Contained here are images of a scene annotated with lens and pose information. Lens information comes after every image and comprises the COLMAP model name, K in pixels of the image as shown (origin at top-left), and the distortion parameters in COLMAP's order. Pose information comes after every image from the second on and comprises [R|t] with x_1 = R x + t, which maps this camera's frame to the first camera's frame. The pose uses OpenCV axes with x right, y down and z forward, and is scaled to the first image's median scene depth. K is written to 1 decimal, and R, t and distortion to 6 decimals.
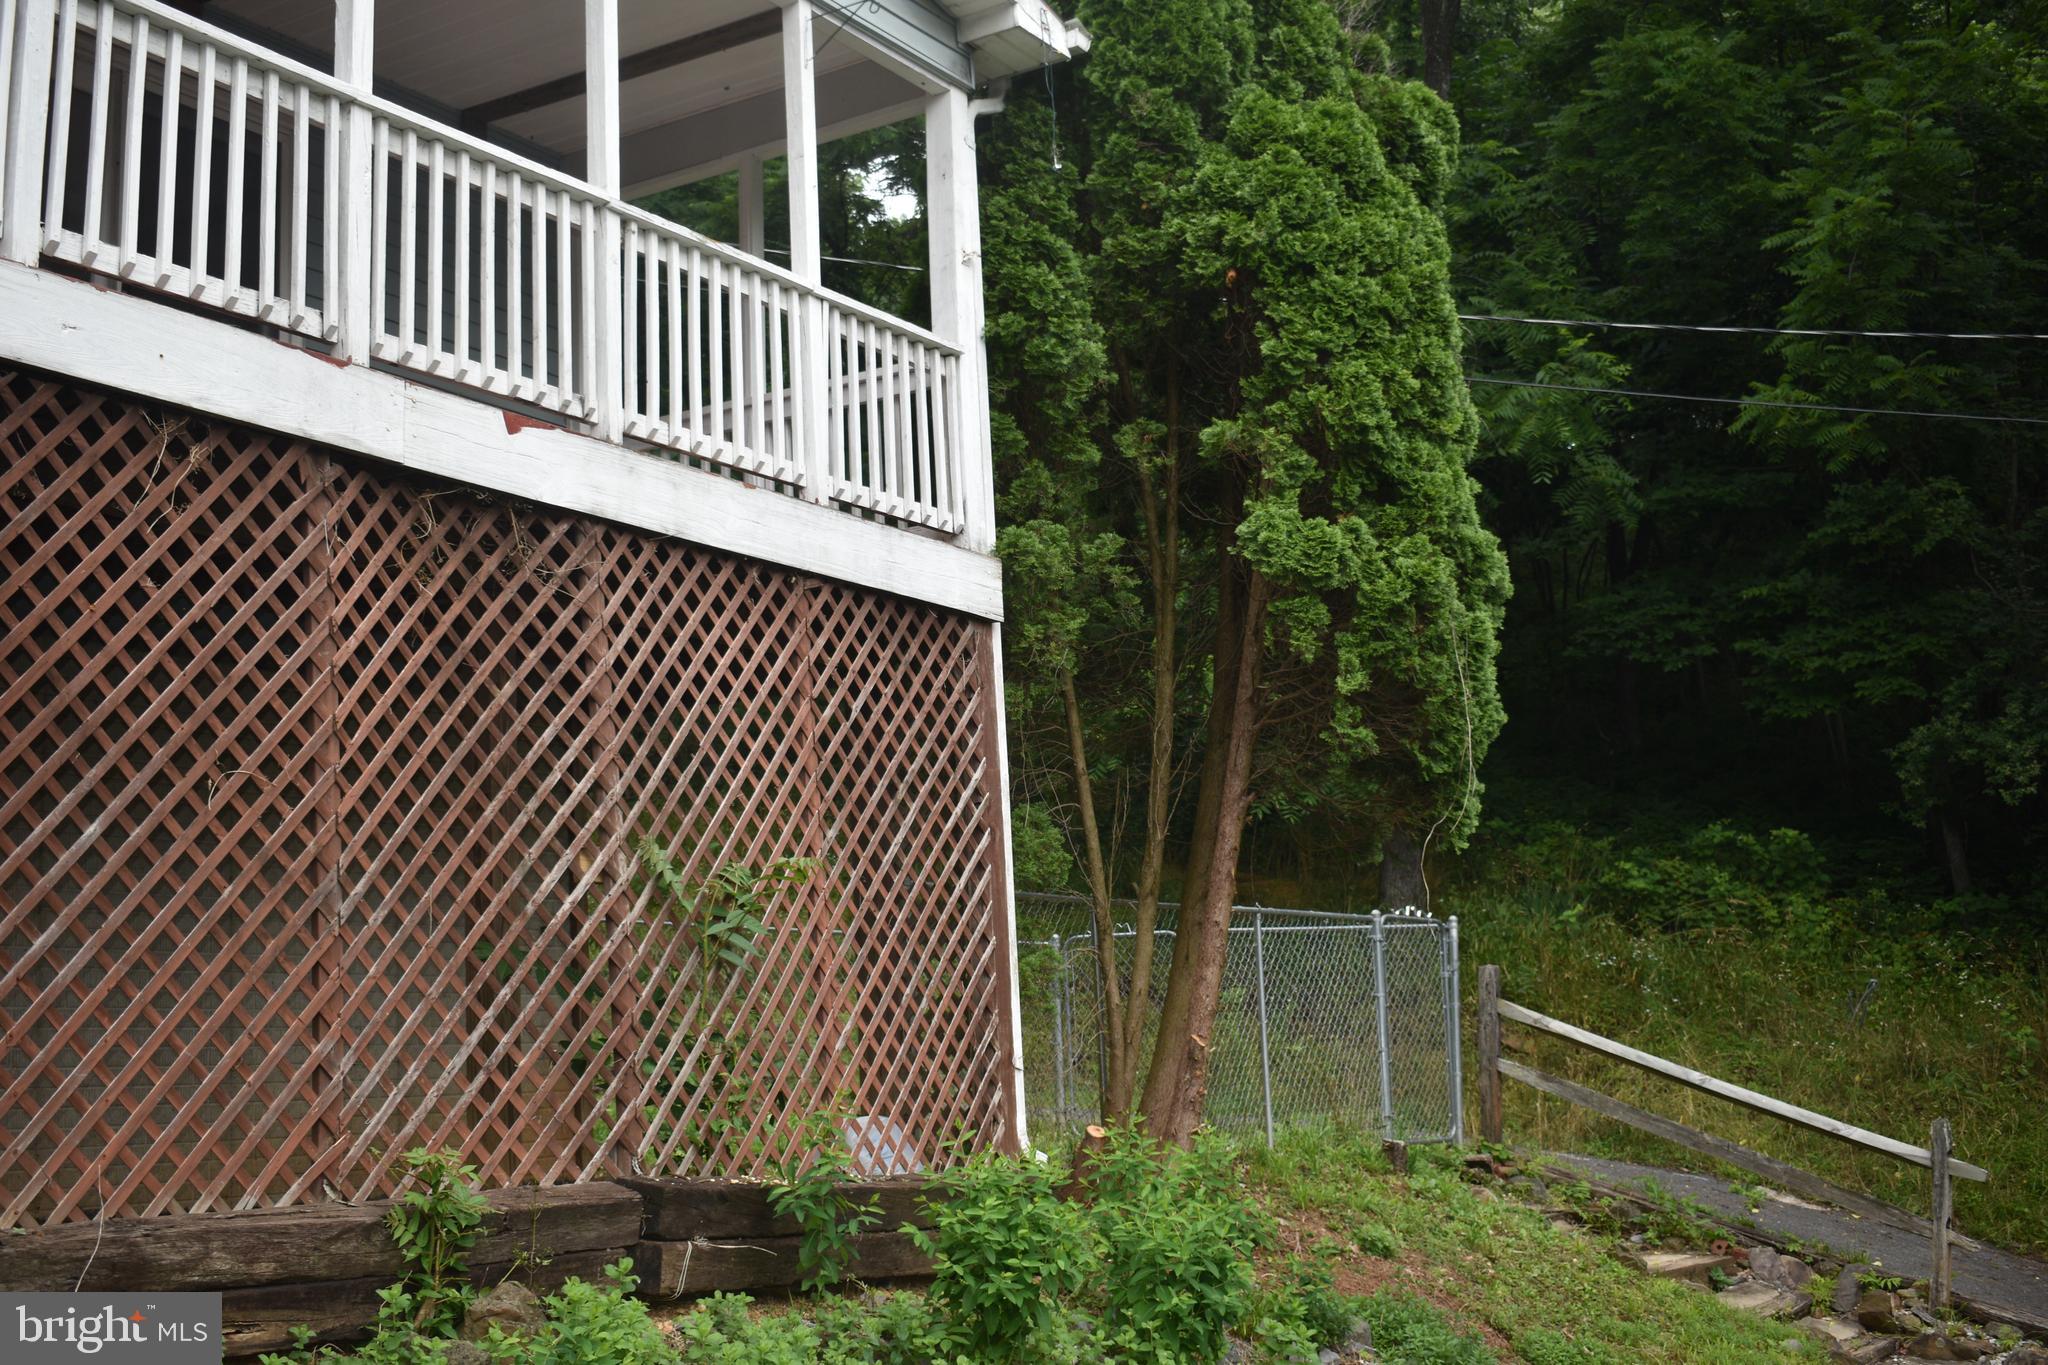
lens RADIAL K [[2440.1, 0, 1024.8], [0, 2440.1, 680.3], [0, 0, 1]] dist [-0.053198, 0.000000]
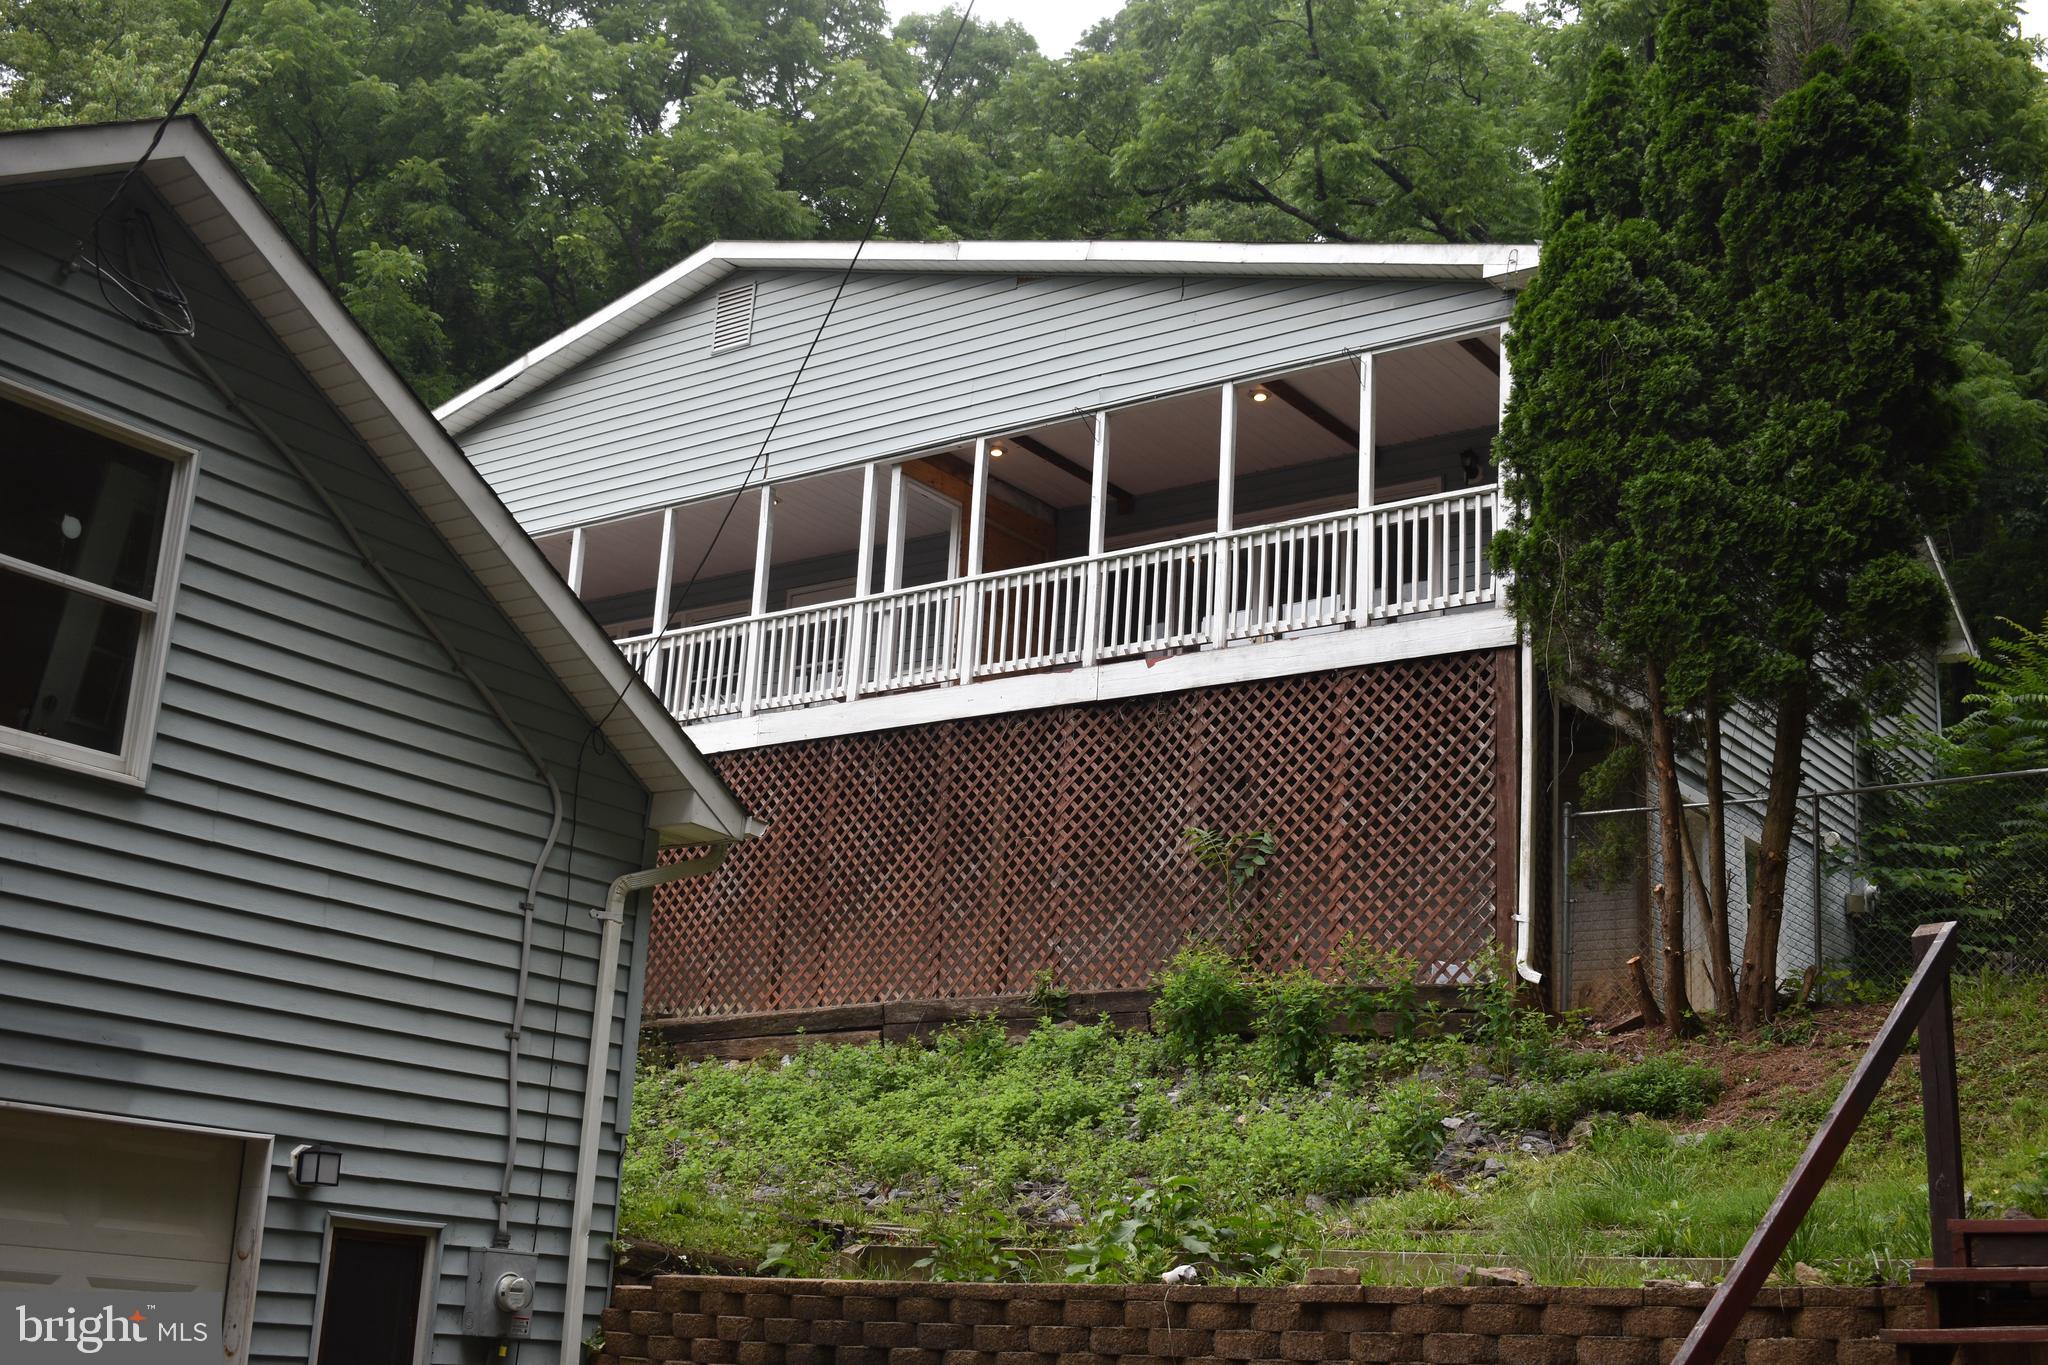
lens RADIAL K [[2440.1, 0, 1022.9], [0, 2440.1, 679.1], [0, 0, 1]] dist [-0.053198, 0.000000]
pose [[-0.066026, -0.288962, -0.955061, 1.446295], [0.076194, 0.952895, -0.293574, 0.416489], [0.994905, -0.092153, -0.040899, 0.749488]]
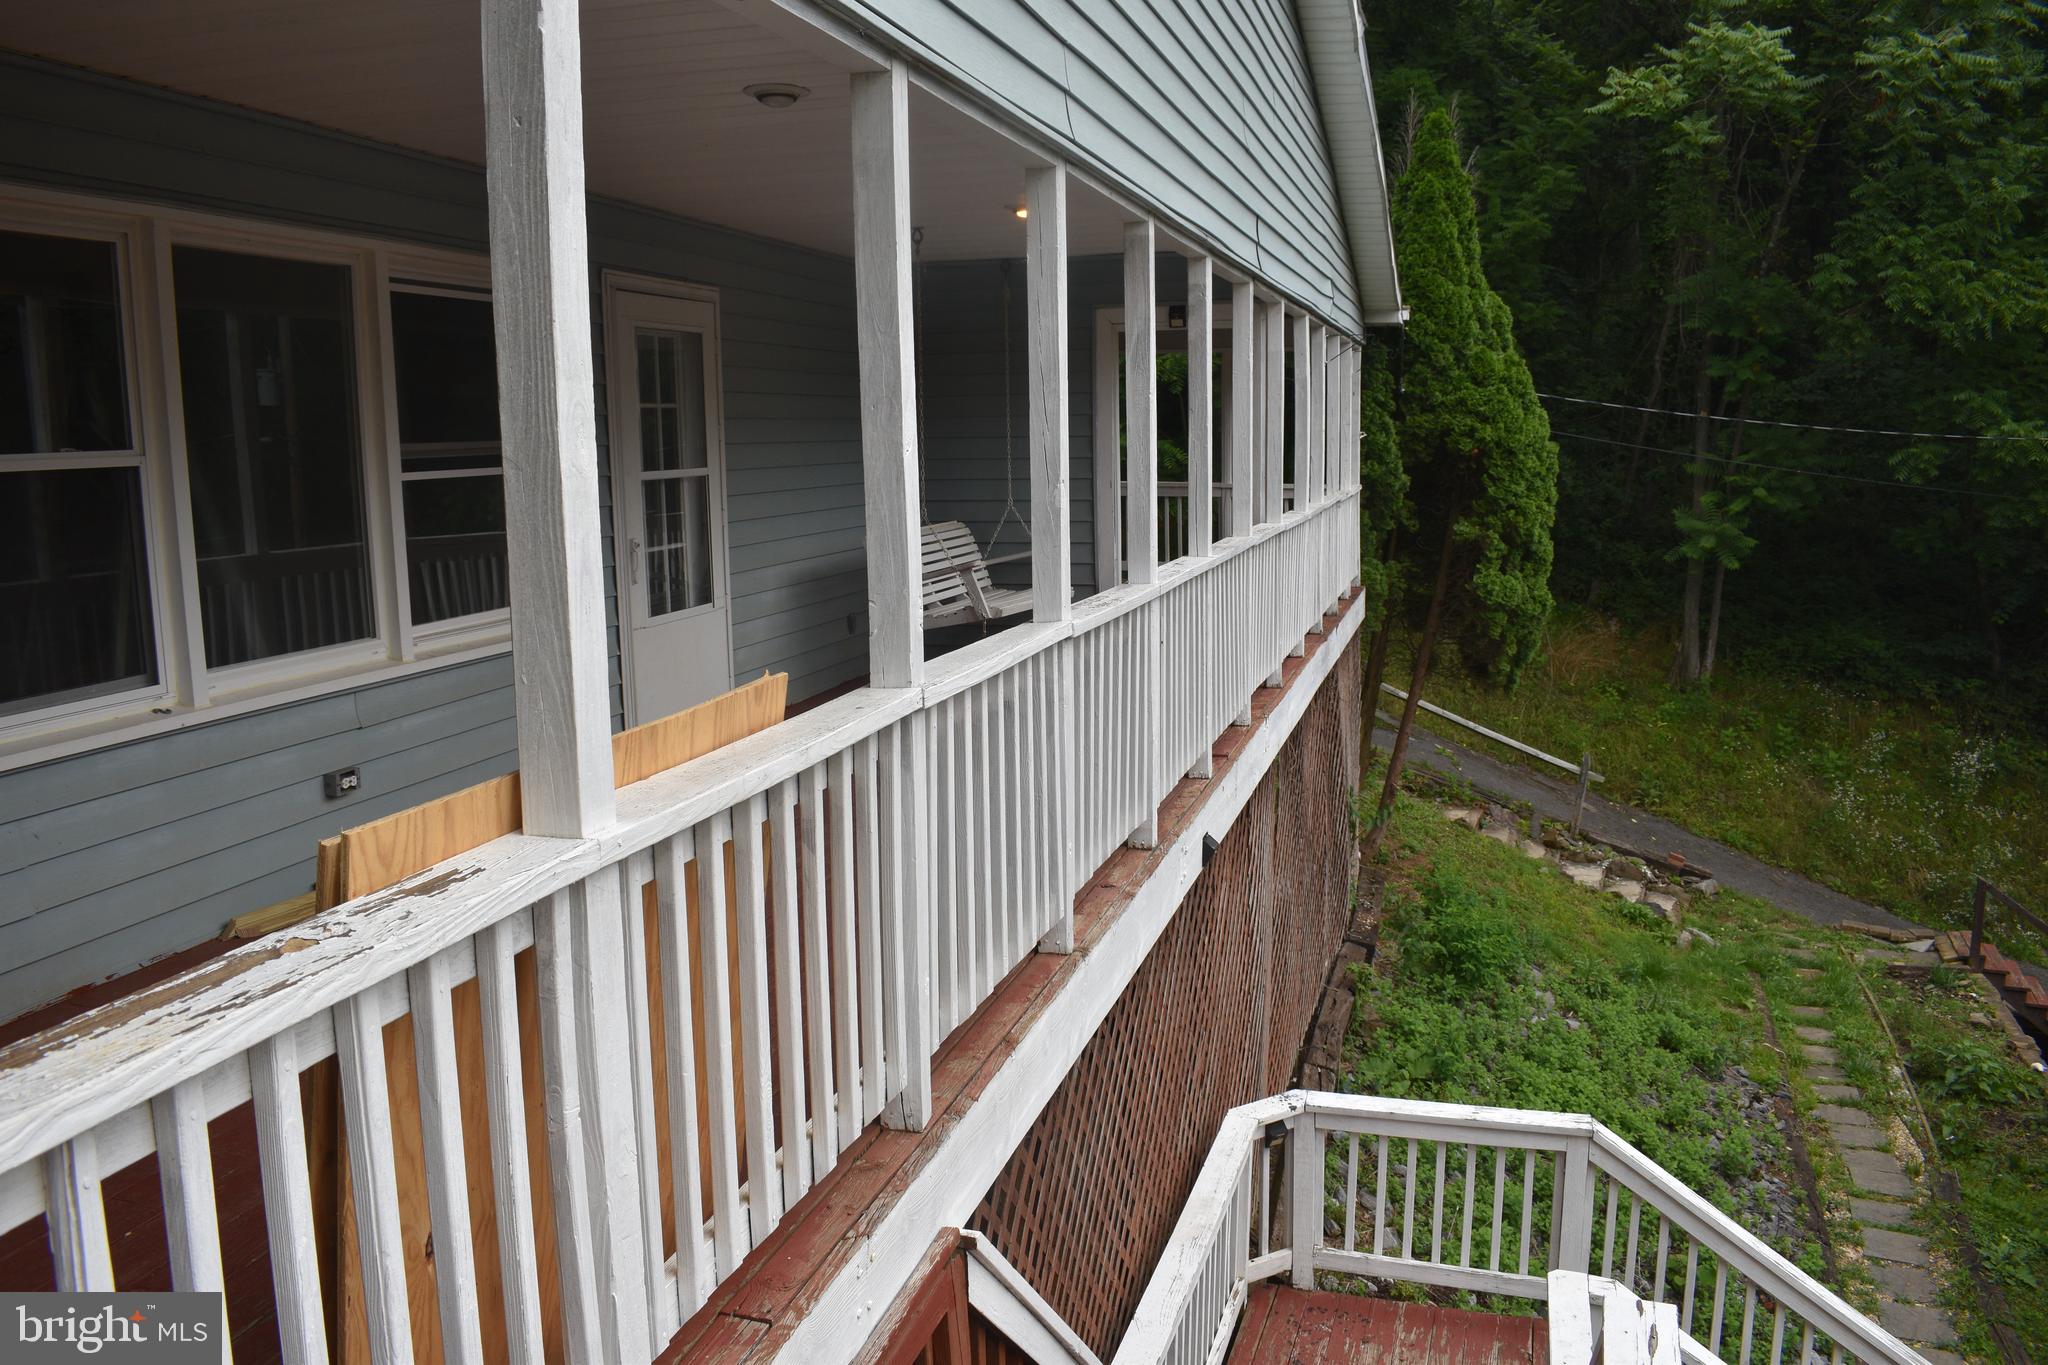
lens RADIAL K [[1655.8, 0, 1025.3], [0, 1655.8, 685.5], [0, 0, 1]] dist [-0.070782, -0.001851]
pose [[0.956654, -0.013944, 0.290894, -0.713975], [-0.078739, 0.949268, 0.304451, -0.383174], [-0.280381, -0.314159, 0.907023, -0.239343]]
